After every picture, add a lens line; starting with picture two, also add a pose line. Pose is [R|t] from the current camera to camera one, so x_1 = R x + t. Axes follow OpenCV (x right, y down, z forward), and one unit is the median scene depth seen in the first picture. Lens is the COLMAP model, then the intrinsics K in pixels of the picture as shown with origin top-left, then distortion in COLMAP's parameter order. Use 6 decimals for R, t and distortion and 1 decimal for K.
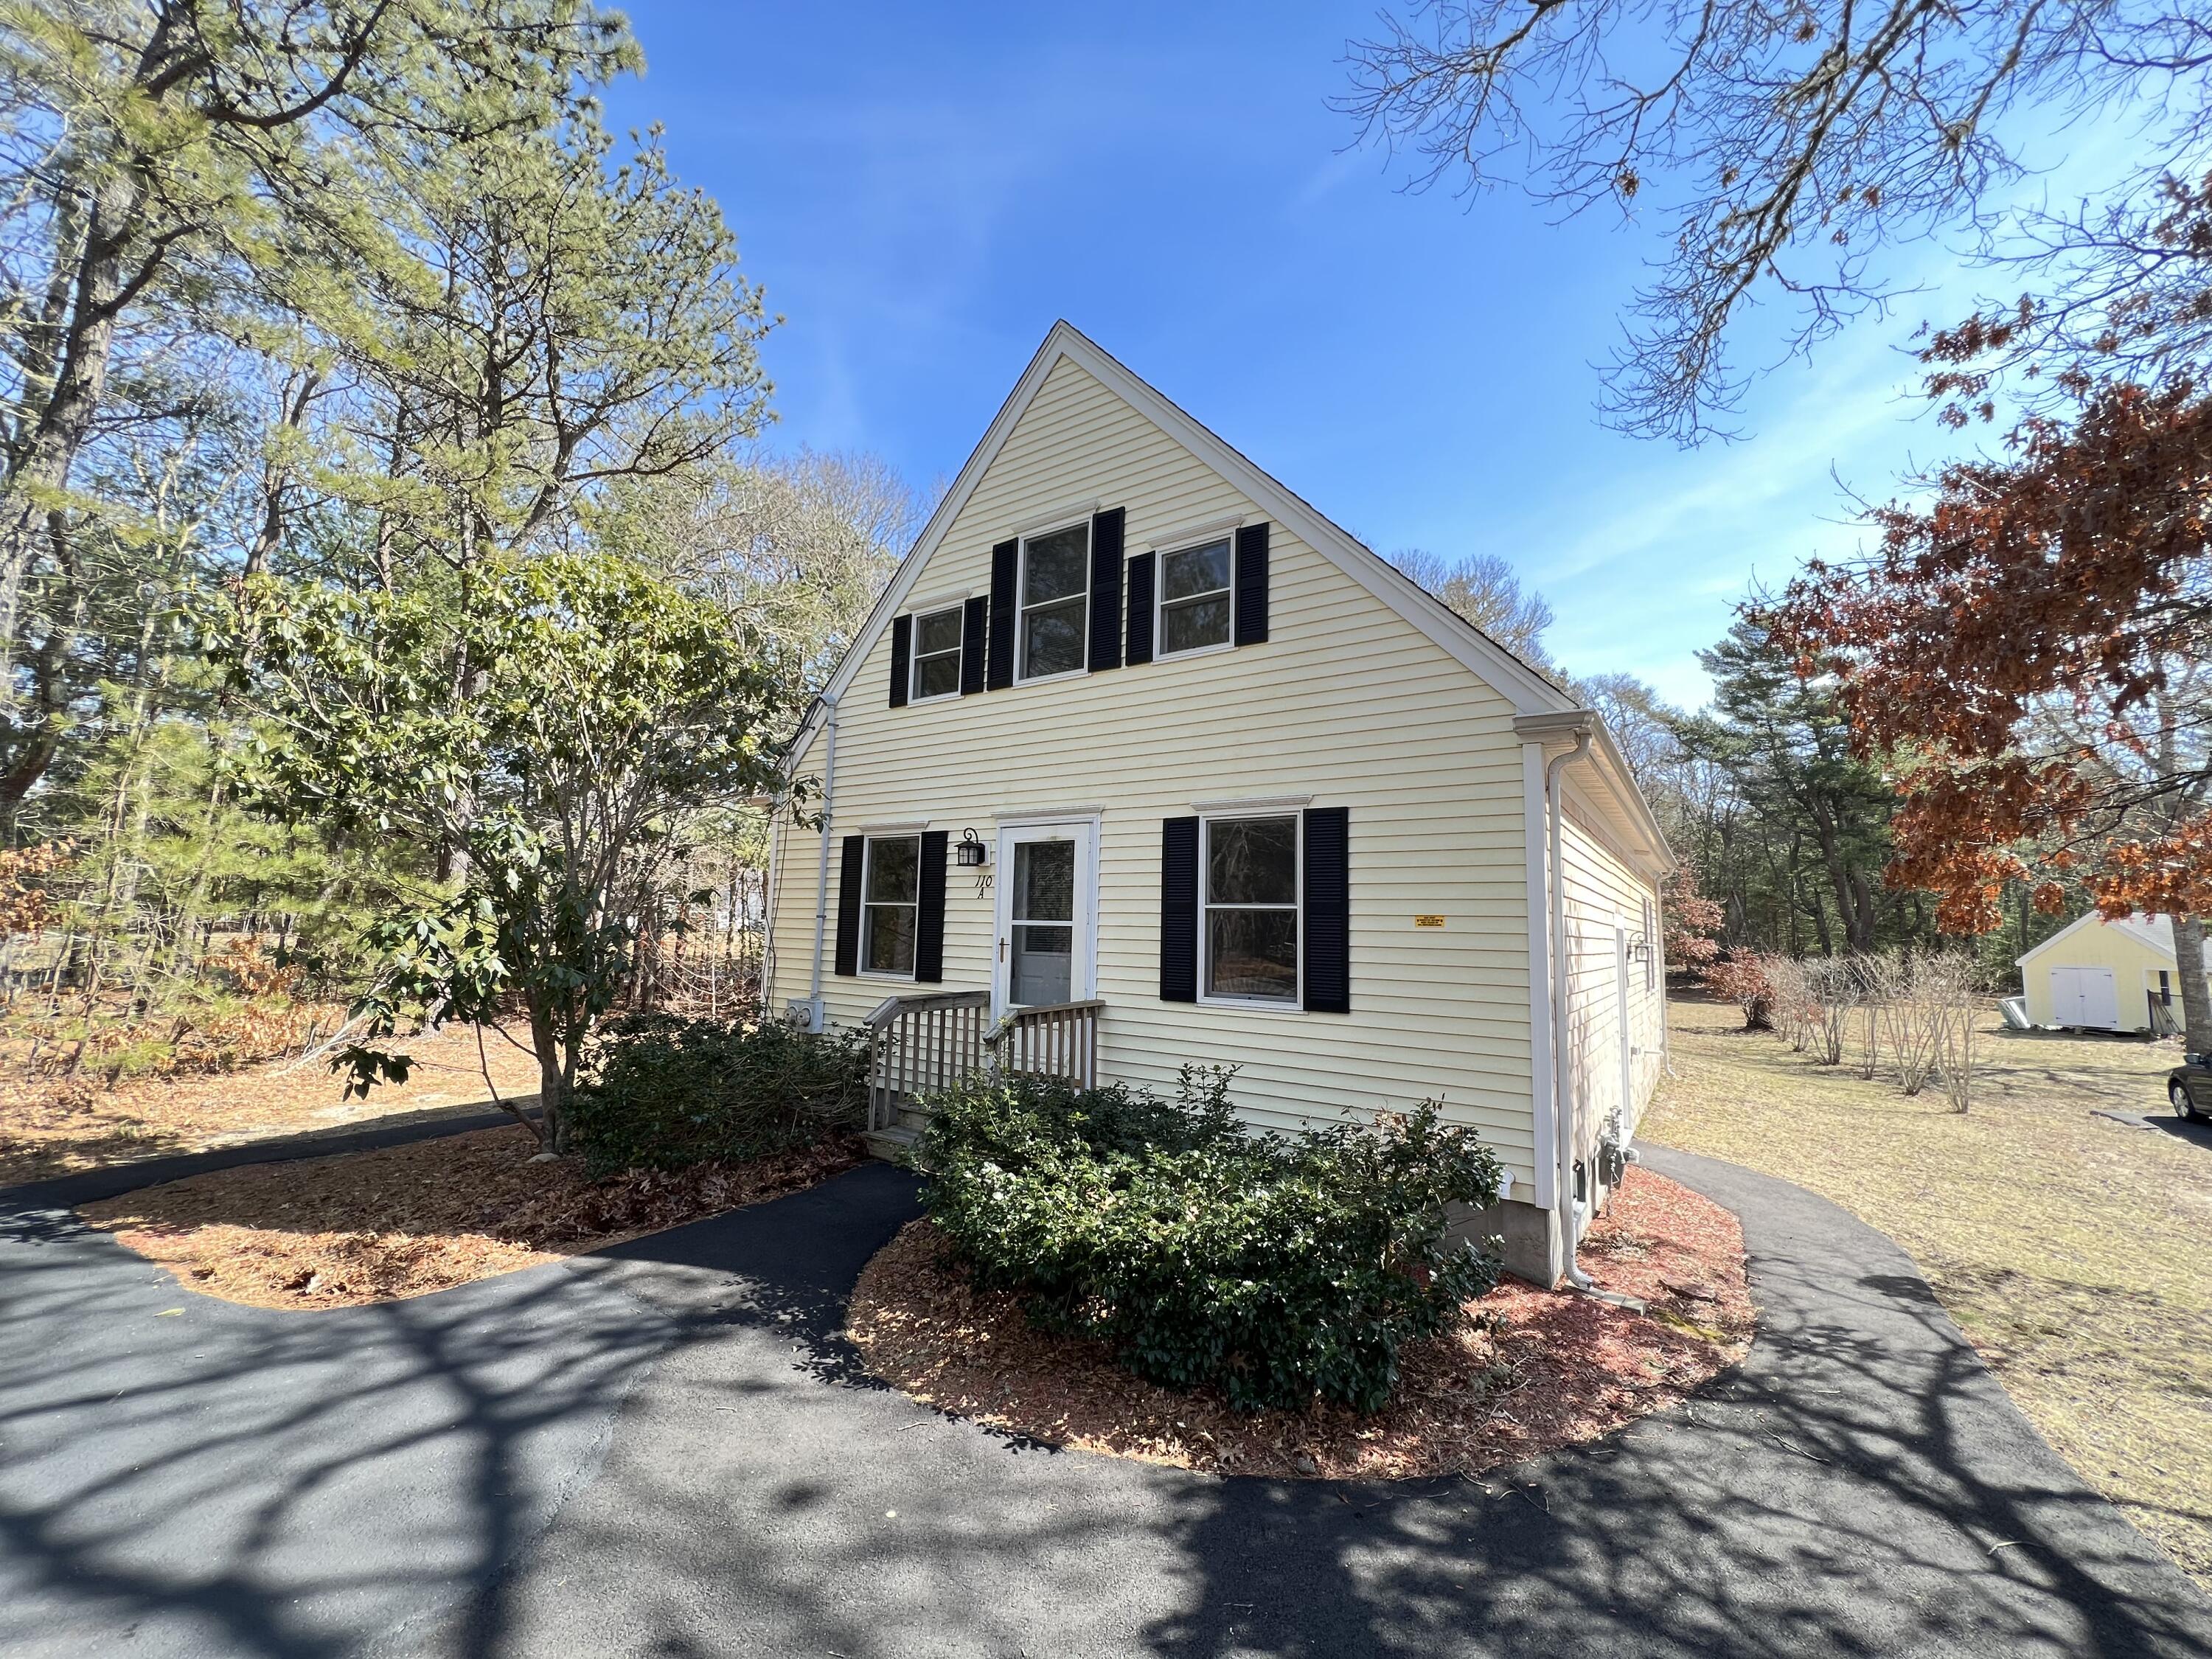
lens RADIAL K [[883.6, 0, 1106.2], [0, 883.6, 830.8], [0, 0, 1]] dist [0.001202, 0.000241]
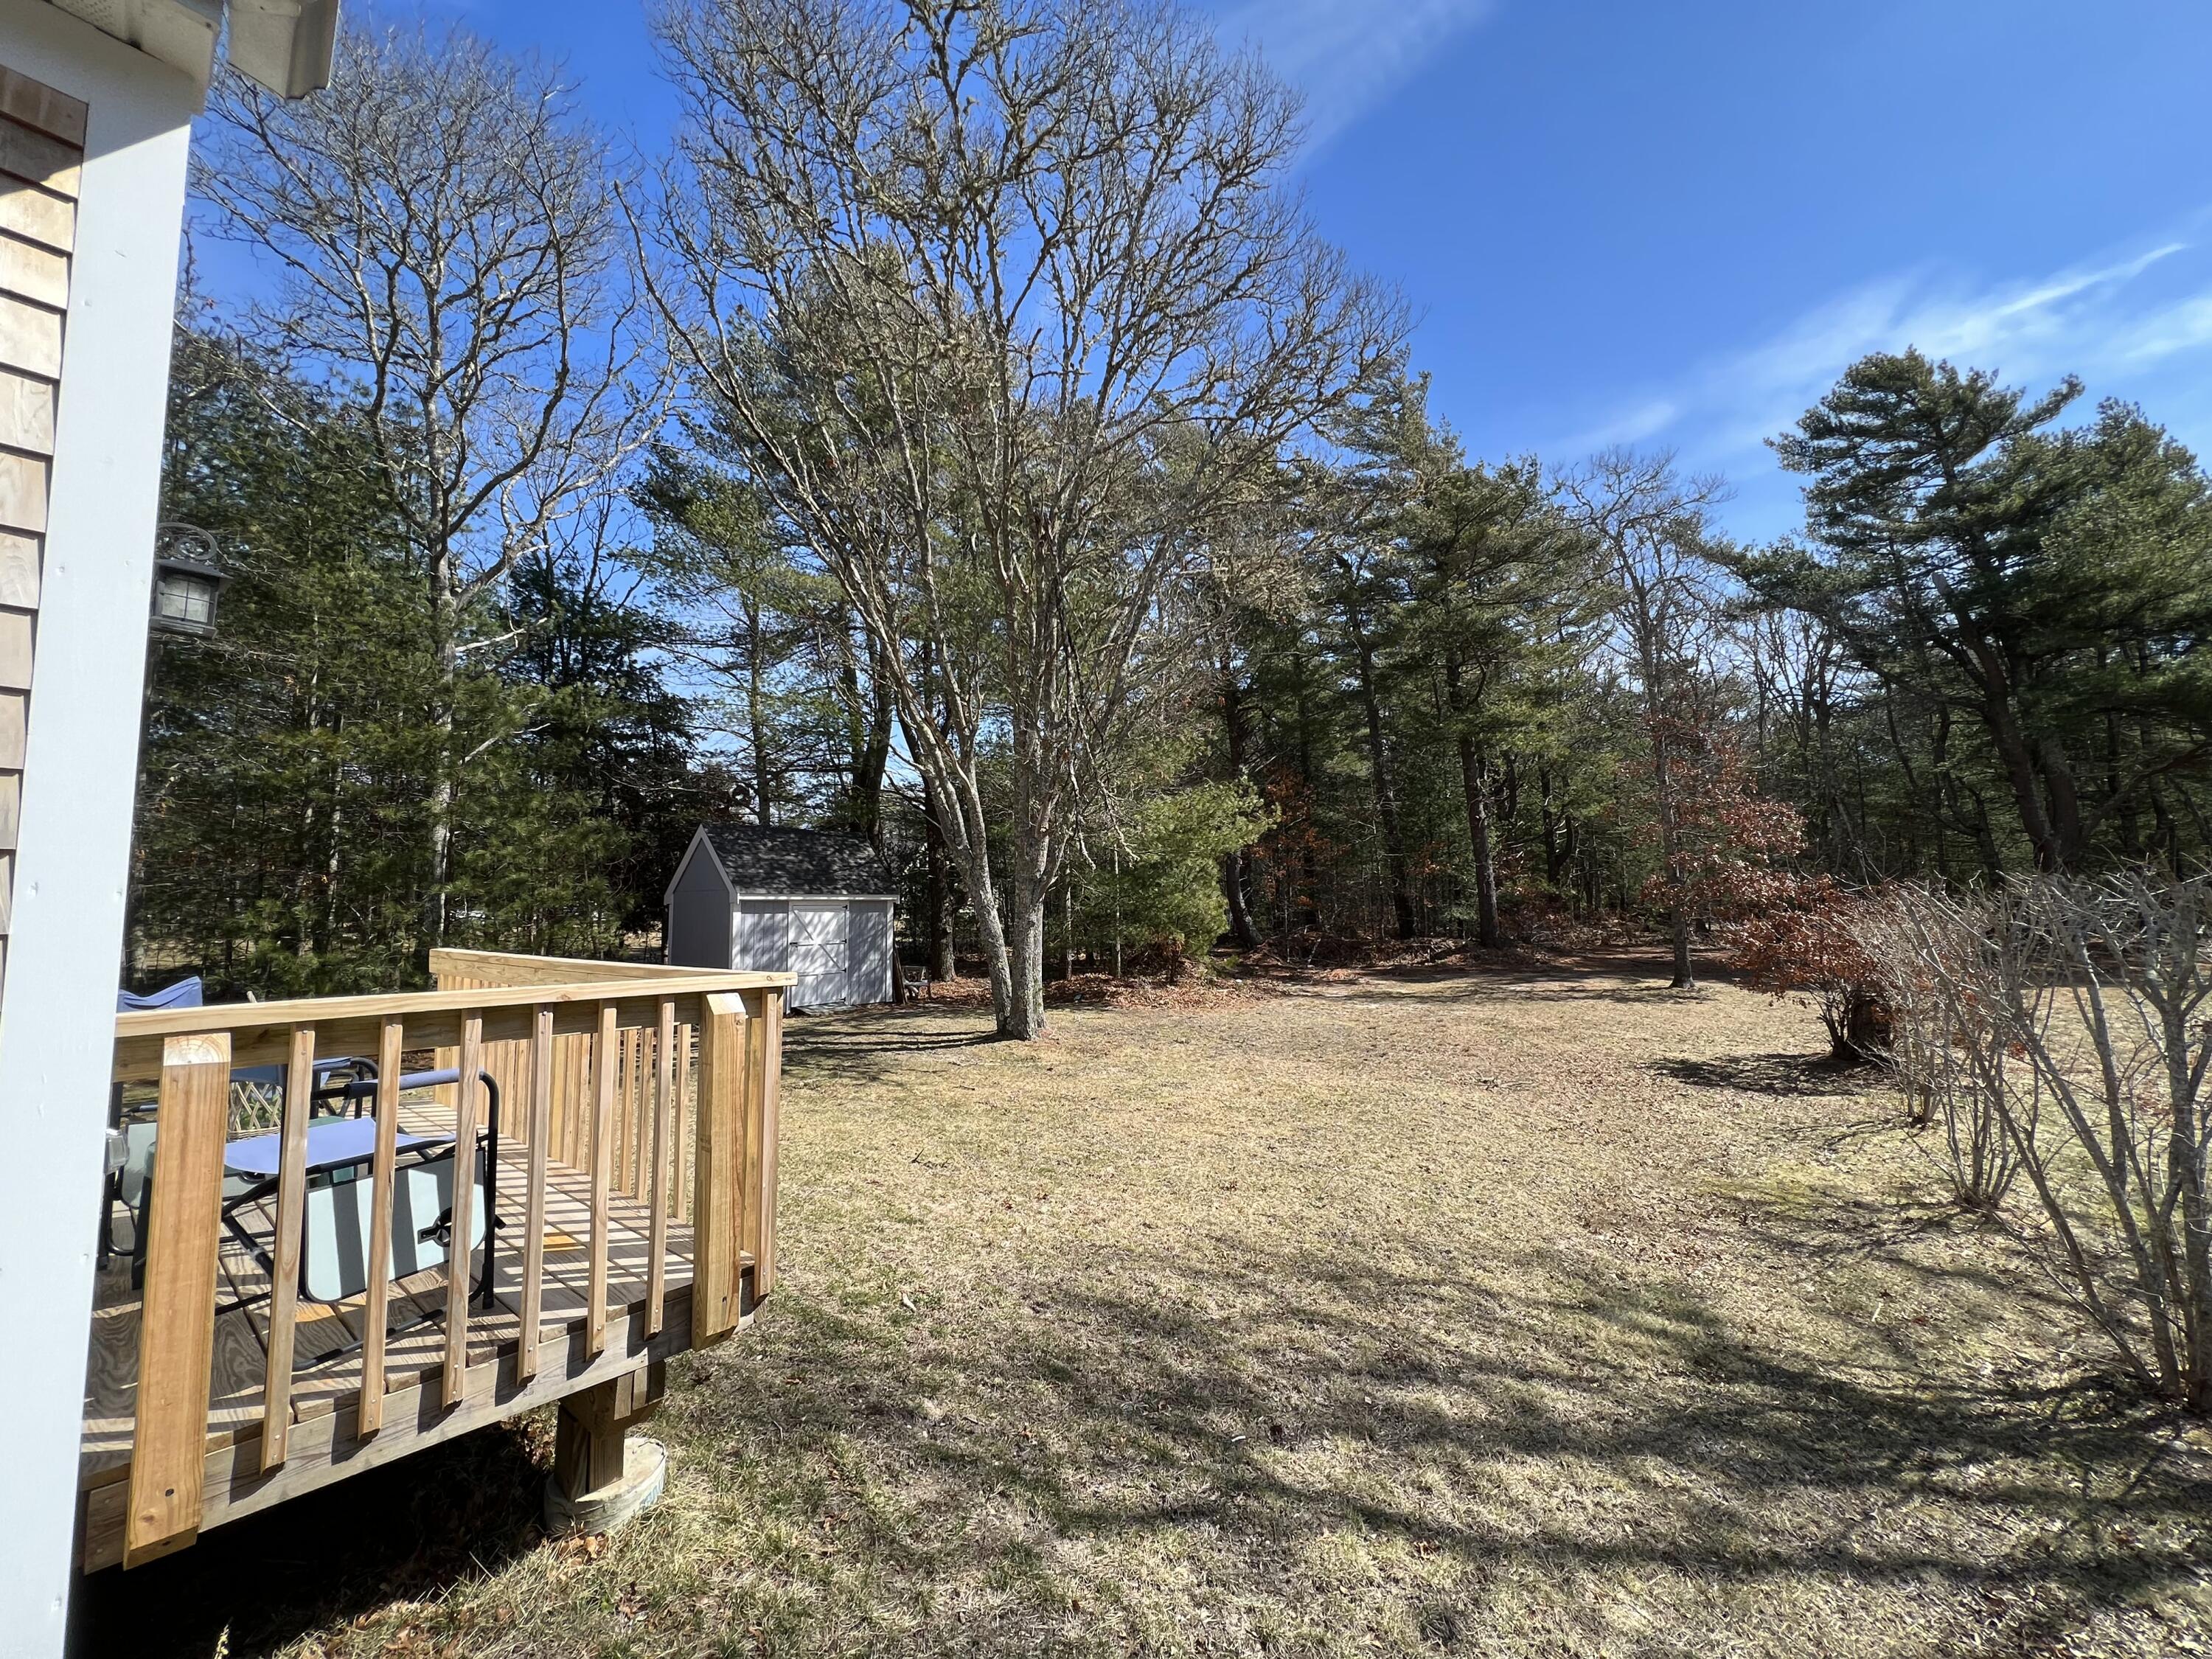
lens RADIAL K [[883.6, 0, 1106.2], [0, 883.6, 830.8], [0, 0, 1]] dist [0.001202, 0.000241]
pose [[0.994428, -0.047441, -0.094143, 0.239418], [0.049862, 0.998479, 0.023534, 0.048952], [0.092883, -0.028097, 0.995281, 0.310771]]
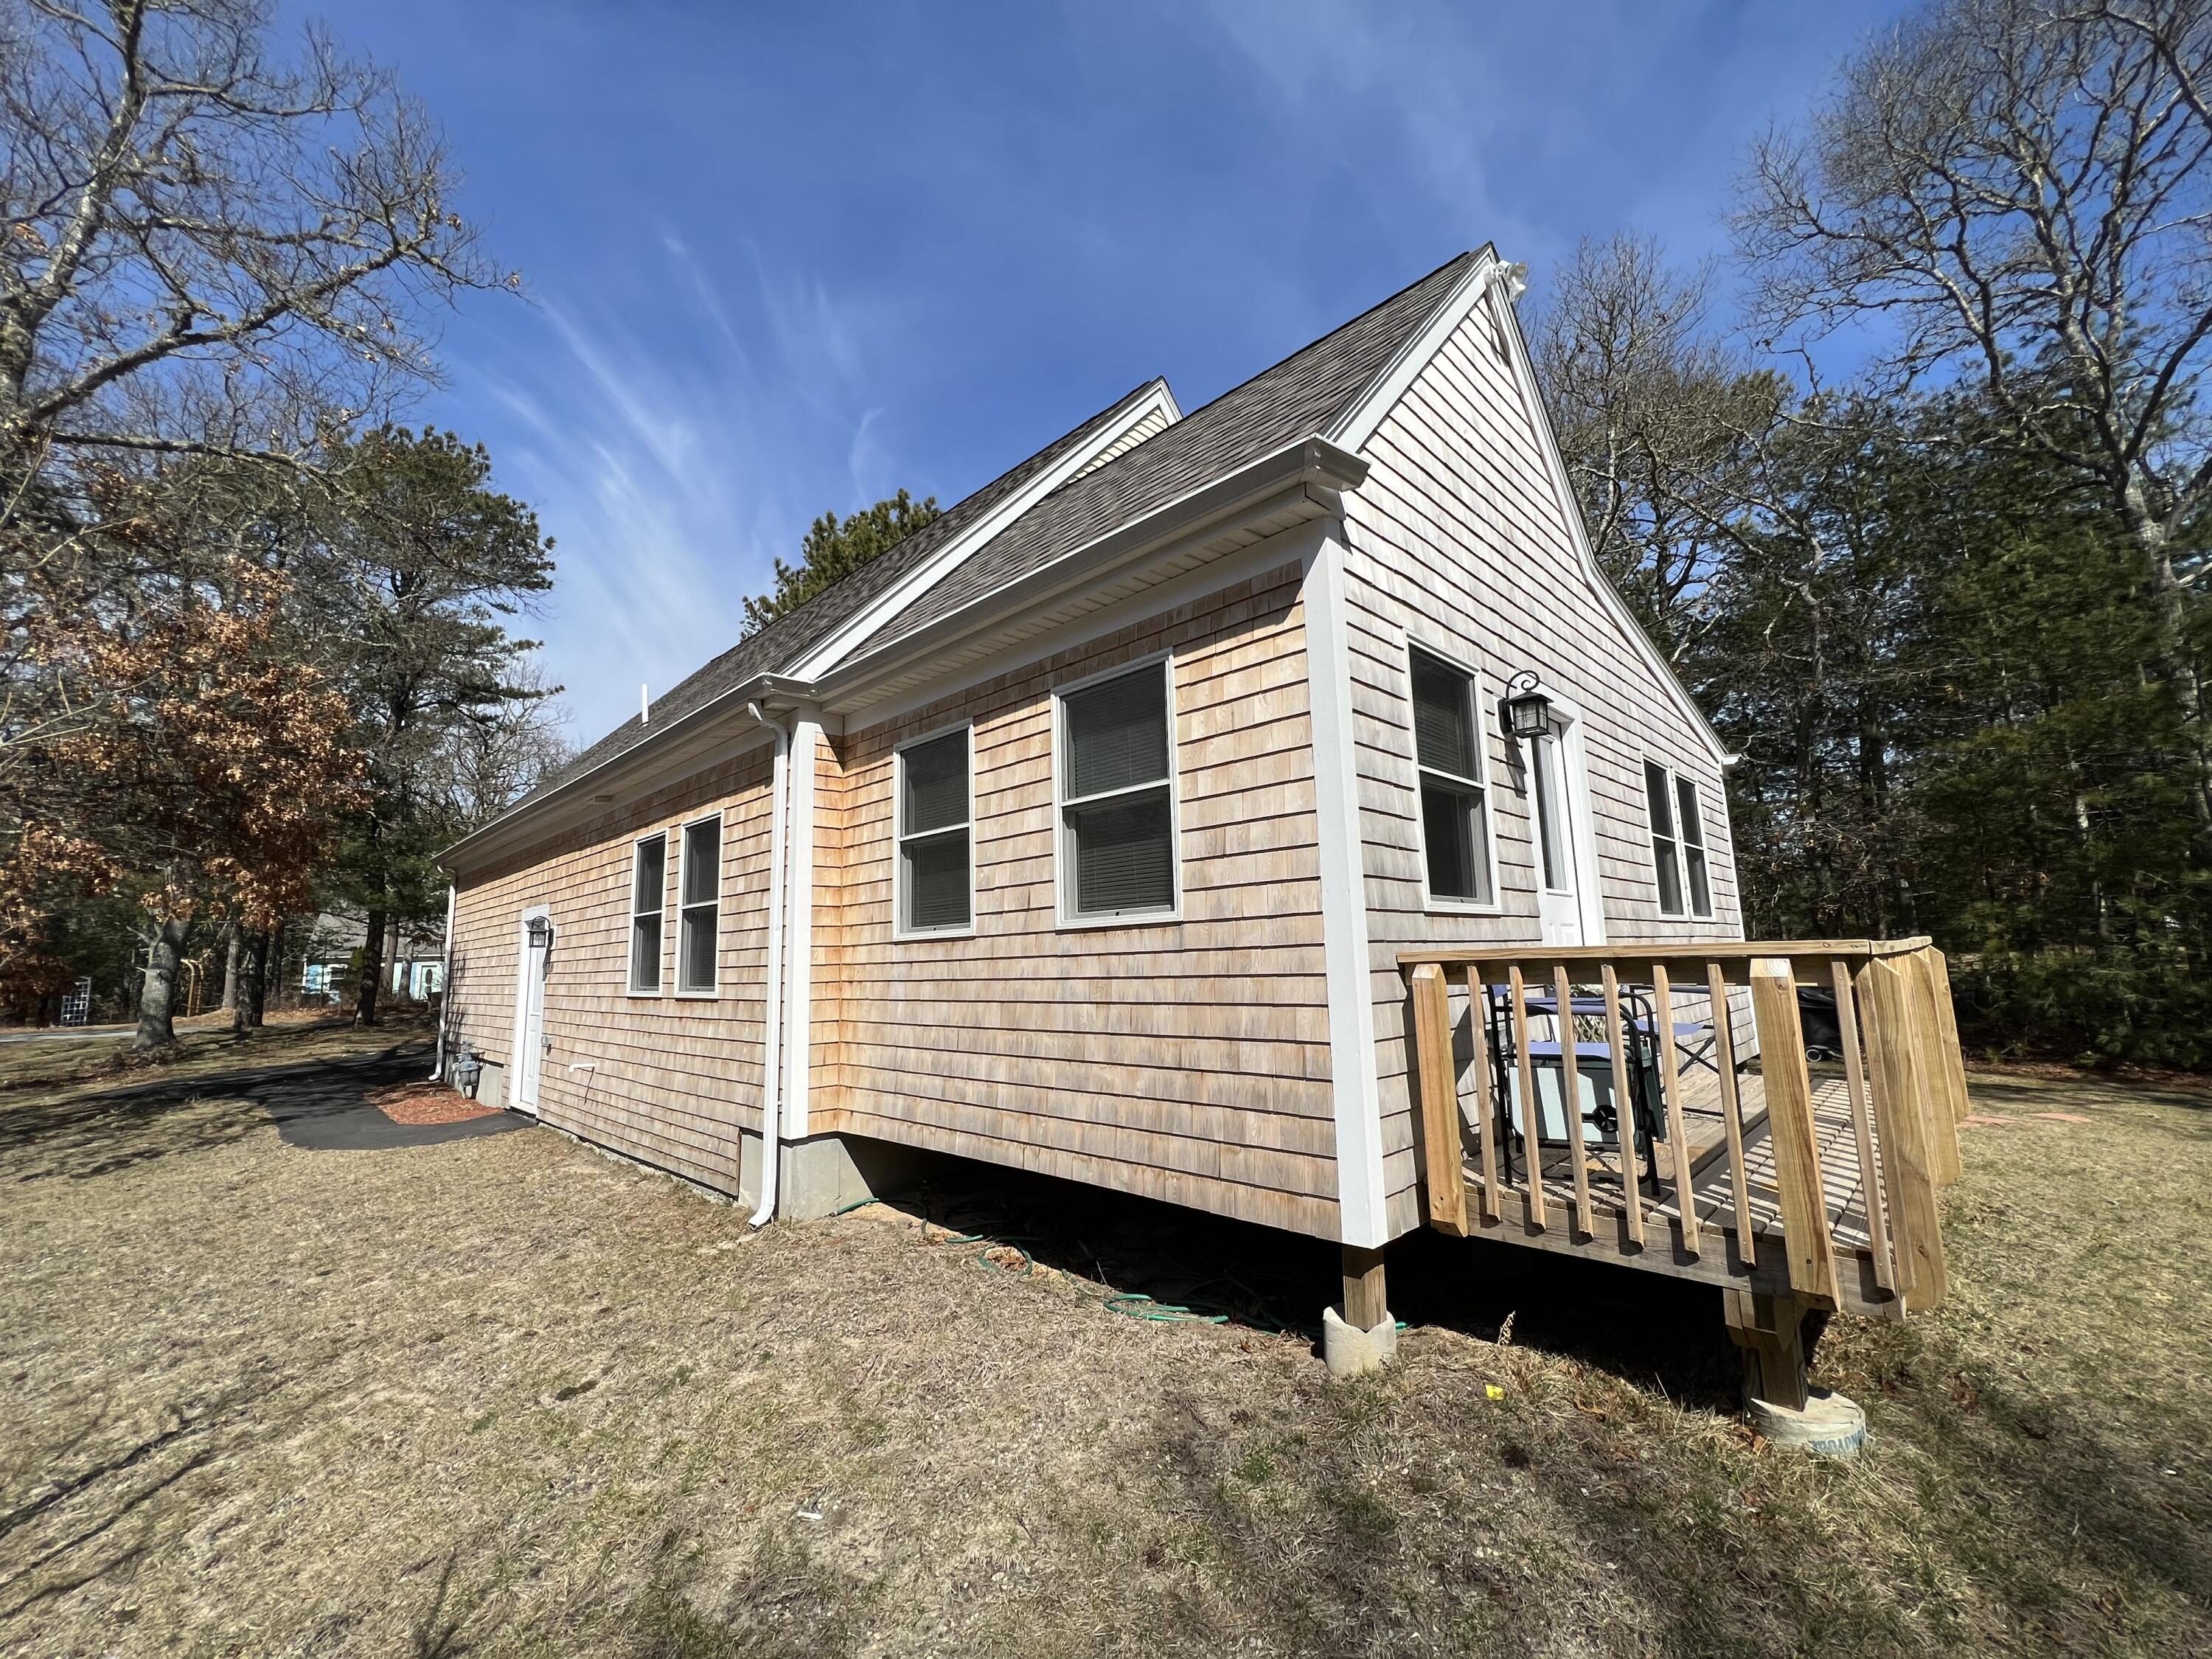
lens RADIAL K [[883.6, 0, 1106.2], [0, 883.6, 830.8], [0, 0, 1]] dist [0.001202, 0.000241]
pose [[-0.185923, -0.166618, -0.968334, 0.460789], [0.138612, 0.971214, -0.193728, 0.097333], [0.972738, -0.170242, -0.157476, 0.450343]]
